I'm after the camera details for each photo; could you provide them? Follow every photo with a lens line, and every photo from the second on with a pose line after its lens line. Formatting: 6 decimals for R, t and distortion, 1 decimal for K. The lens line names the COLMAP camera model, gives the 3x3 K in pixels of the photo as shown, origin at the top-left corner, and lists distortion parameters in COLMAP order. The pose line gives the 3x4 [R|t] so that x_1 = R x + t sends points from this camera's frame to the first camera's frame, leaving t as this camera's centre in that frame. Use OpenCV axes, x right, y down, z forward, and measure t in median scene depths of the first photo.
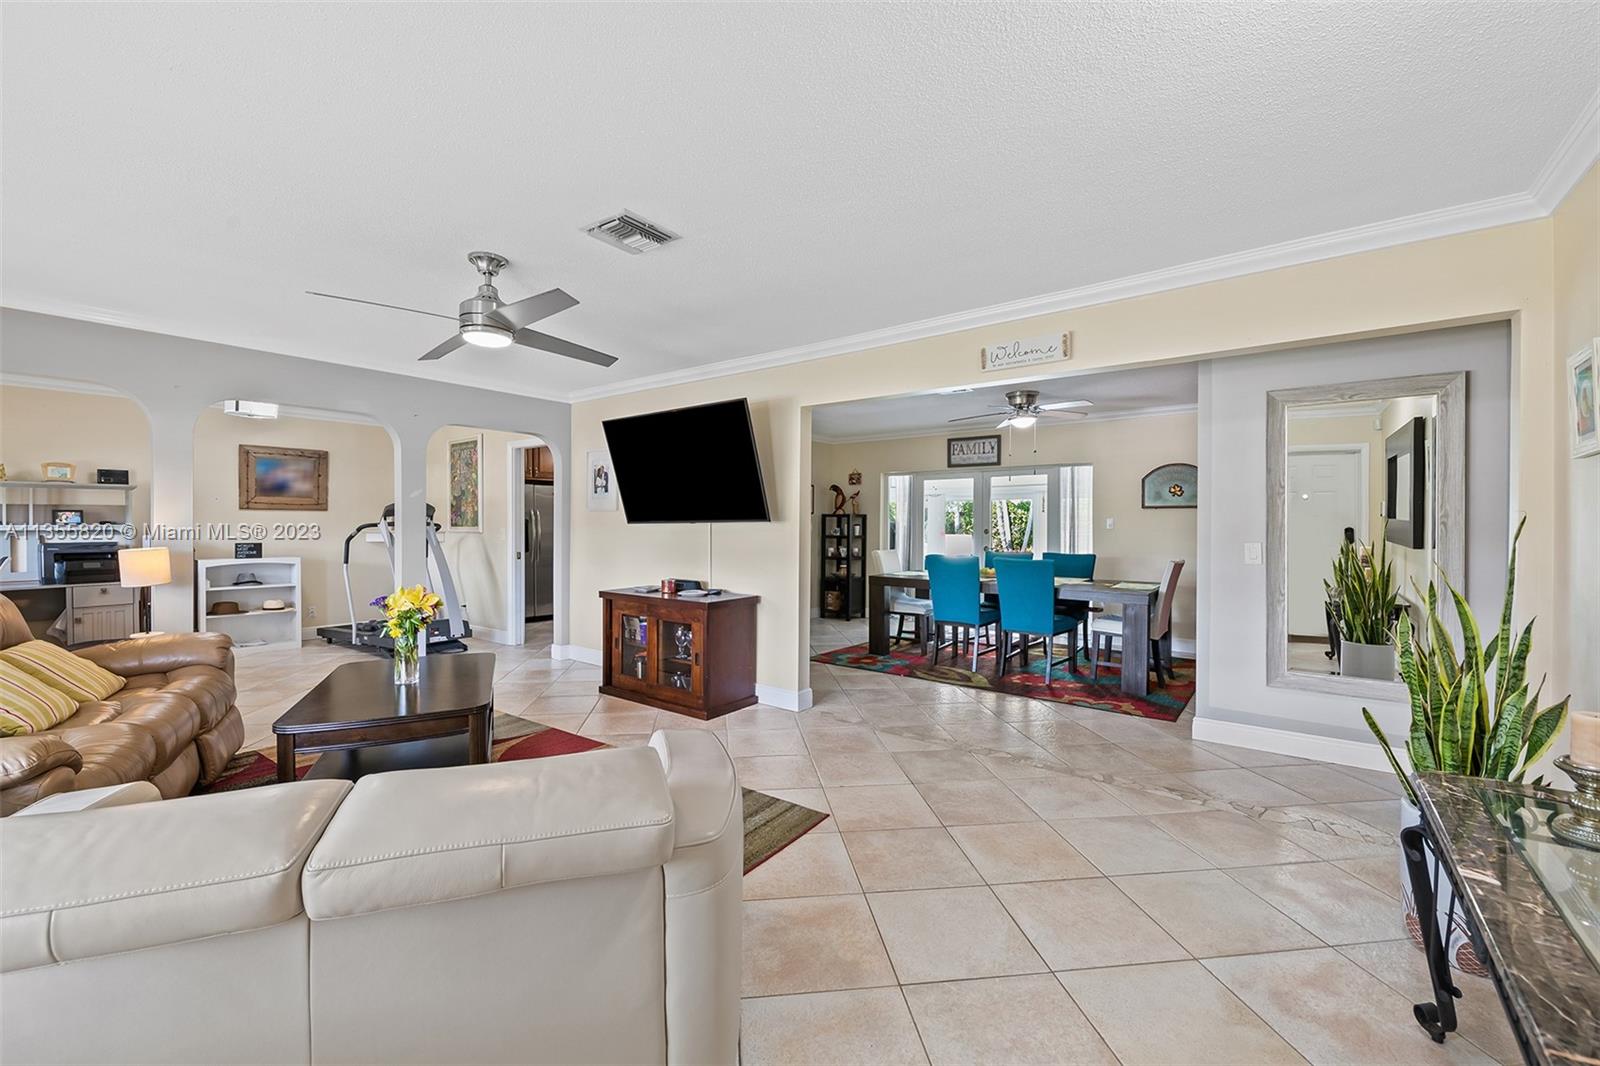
lens RADIAL K [[662.2, 0, 786.0], [0, 662.2, 523.7], [0, 0, 1]] dist [0.000552, -0.000209]
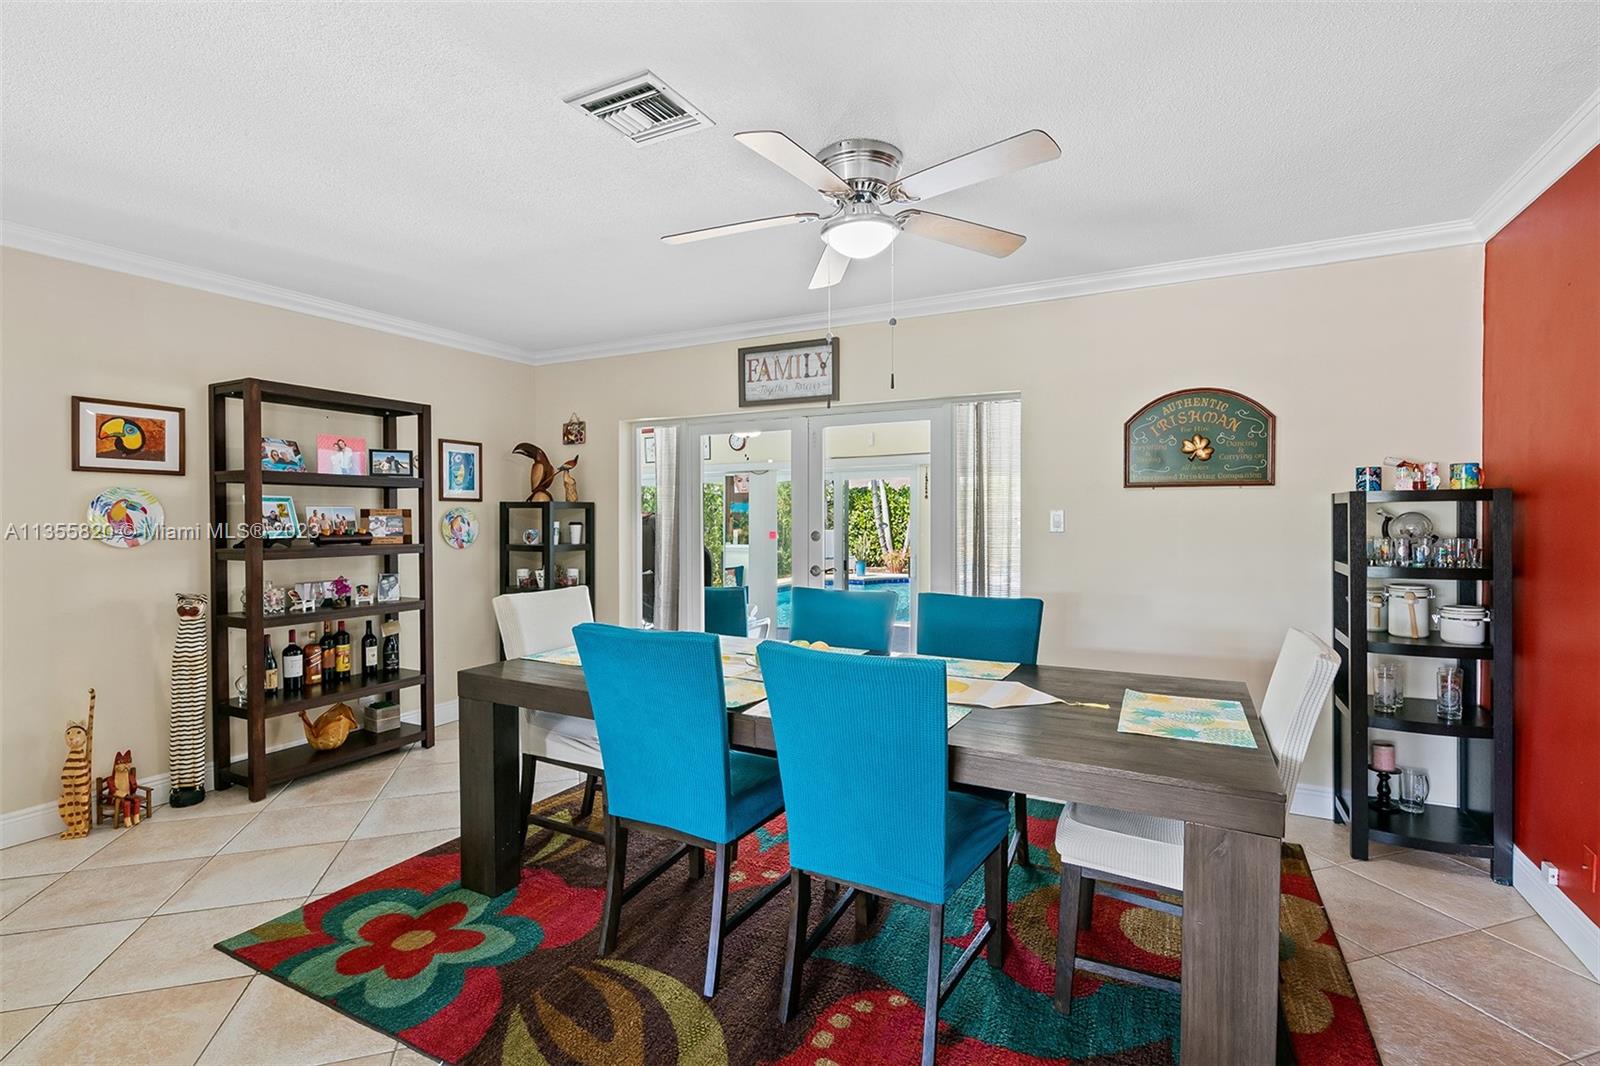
lens RADIAL K [[754.6, 0, 797.5], [0, 754.6, 531.3], [0, 0, 1]] dist [-0.000289, 0.000009]
pose [[0.980493, -0.008054, 0.196391, 0.161314], [0.003717, 0.999741, 0.022441, -0.004237], [-0.196521, -0.021273, 0.980269, 0.401788]]
